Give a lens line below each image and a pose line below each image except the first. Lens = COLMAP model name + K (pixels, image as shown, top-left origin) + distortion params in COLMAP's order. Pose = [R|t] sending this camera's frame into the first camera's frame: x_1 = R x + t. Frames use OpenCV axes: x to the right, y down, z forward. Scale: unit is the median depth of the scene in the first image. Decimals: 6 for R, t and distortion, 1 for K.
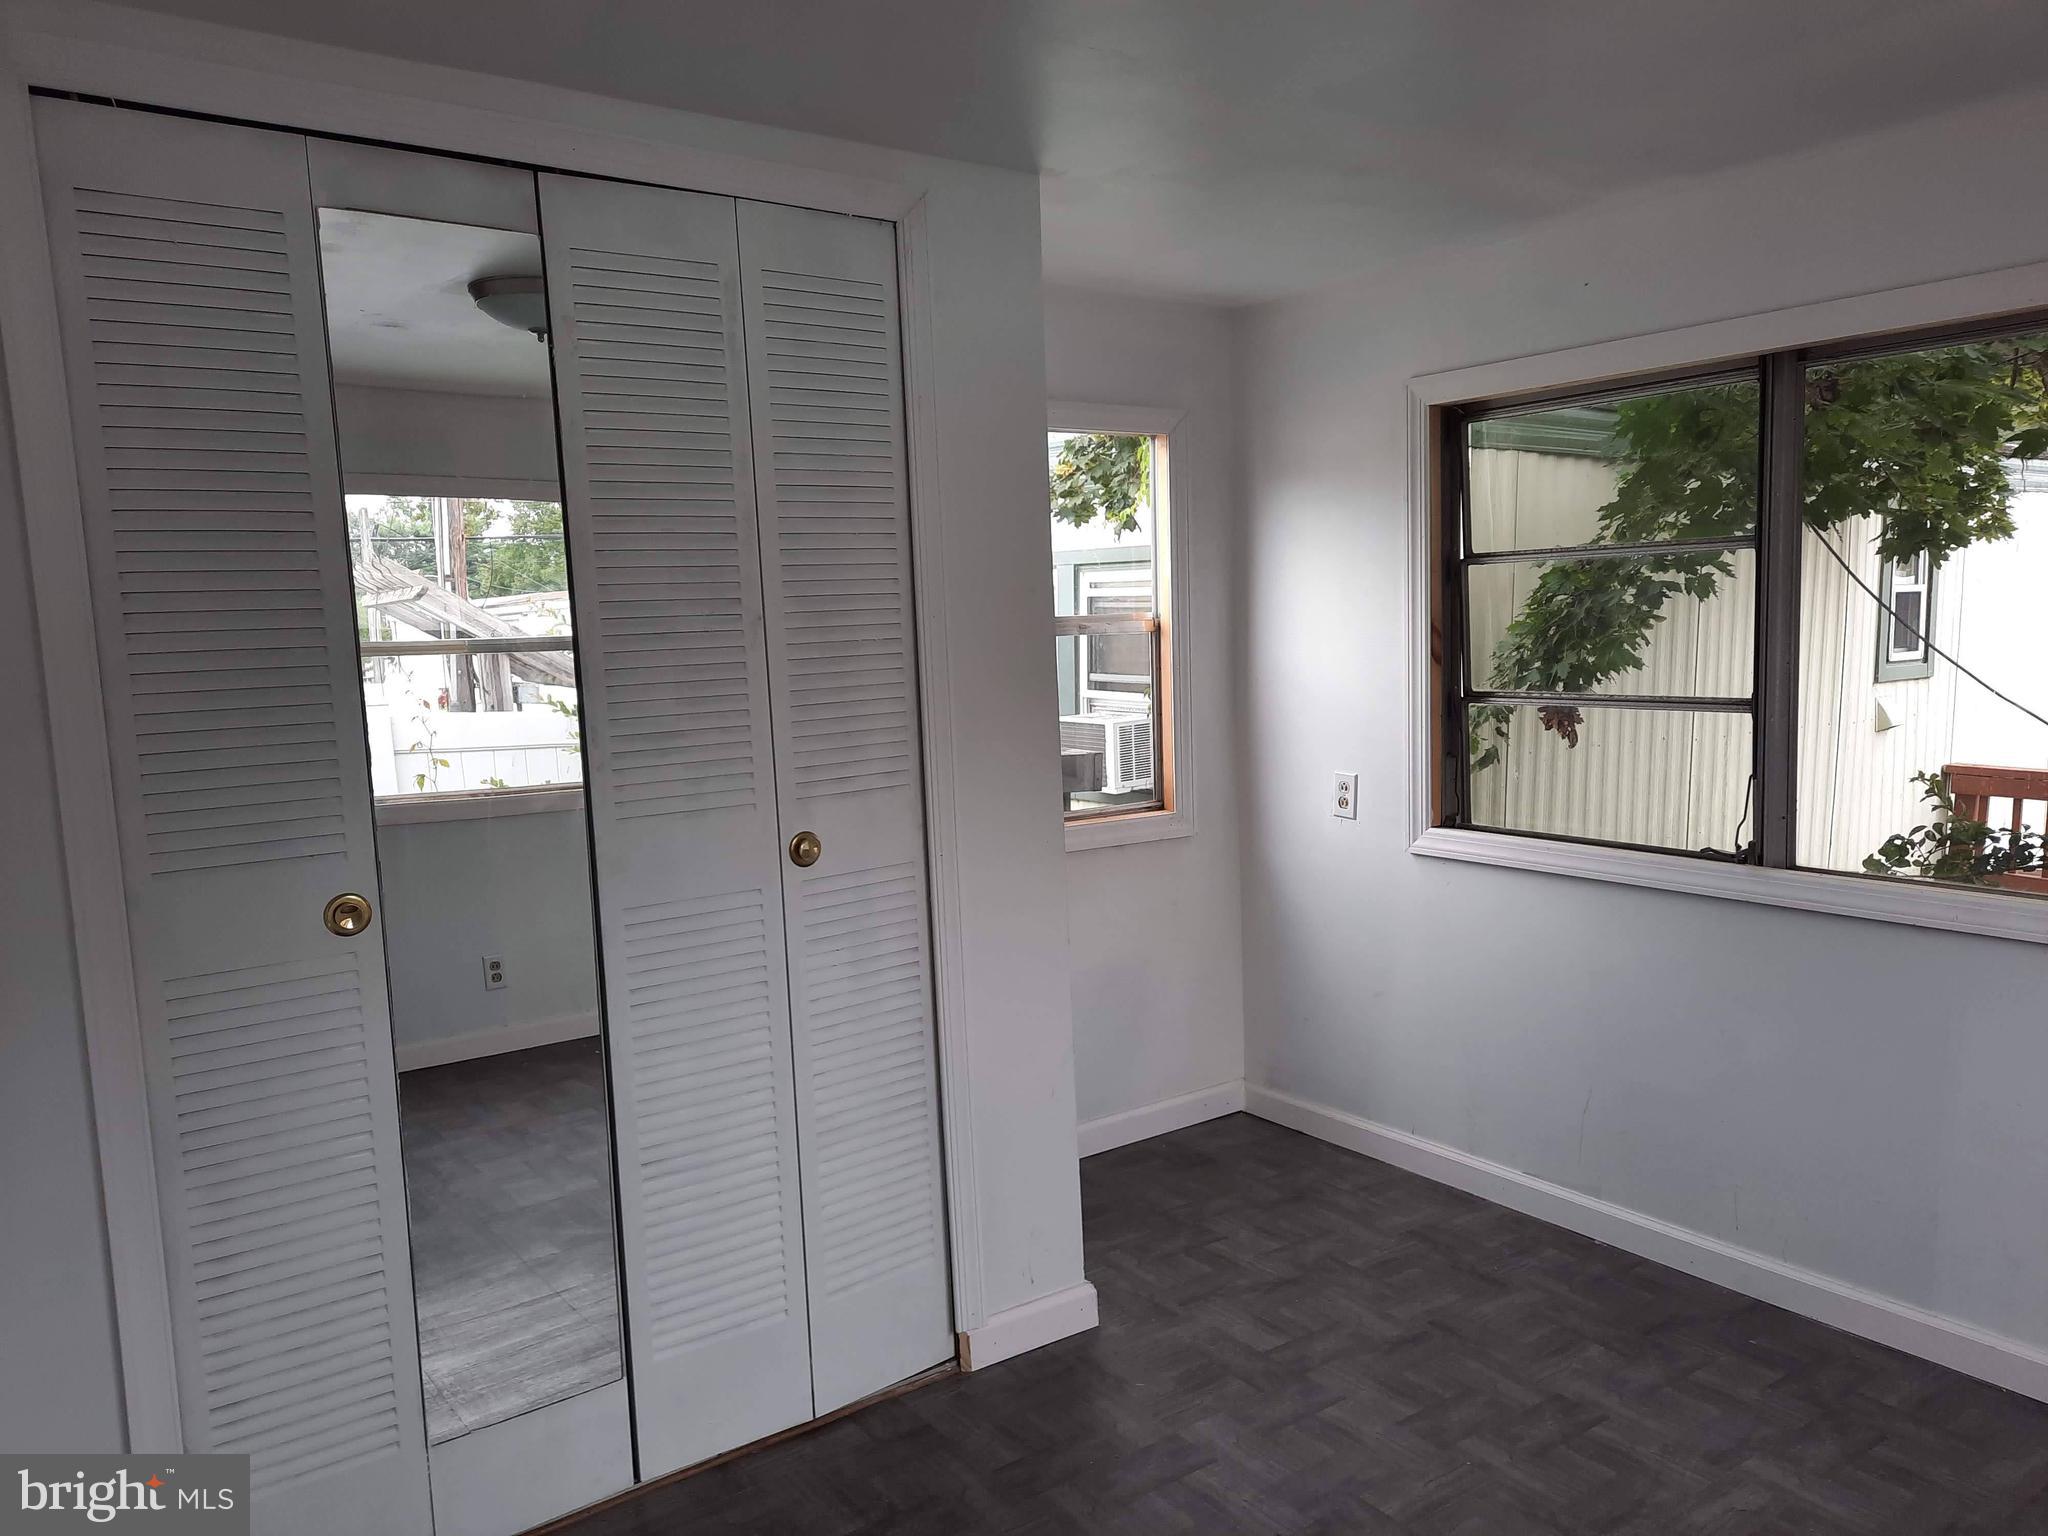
lens RADIAL K [[1493.7, 0, 1031.6], [0, 1493.7, 783.8], [0, 0, 1]] dist [0.085839, -0.080654]
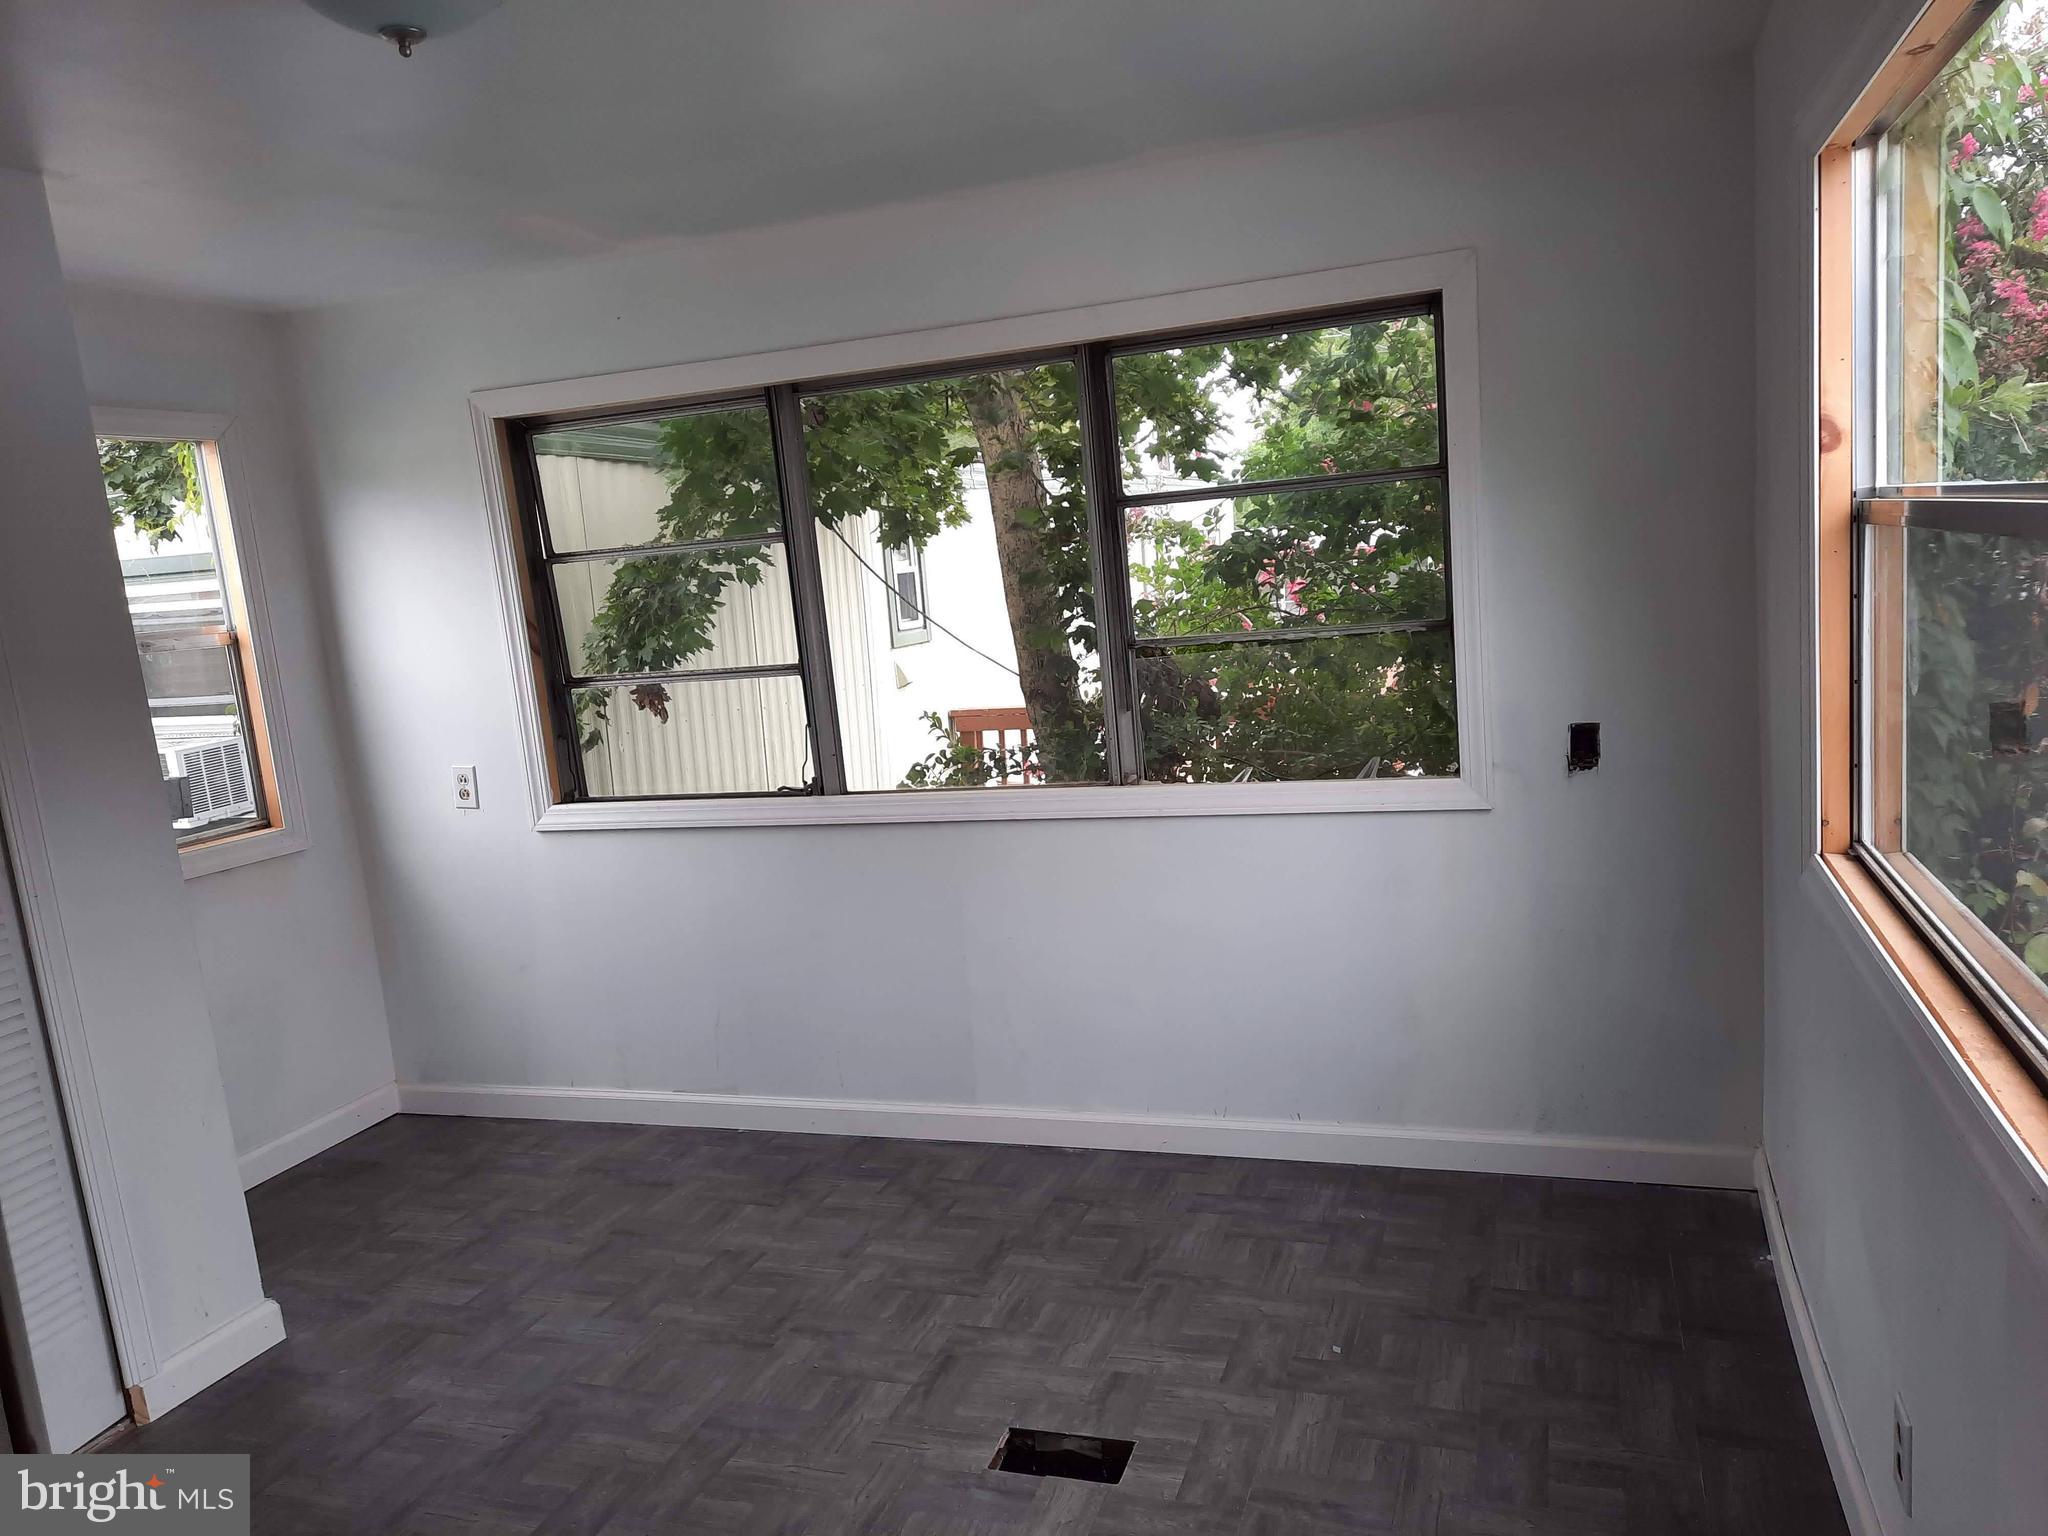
lens RADIAL K [[1493.7, 0, 1031.6], [0, 1493.7, 783.8], [0, 0, 1]] dist [0.085839, -0.080654]
pose [[0.826245, -0.127727, 0.548639, -0.046892], [0.126715, 0.991136, 0.039912, 0.014594], [-0.548874, 0.036543, 0.835106, -0.110404]]
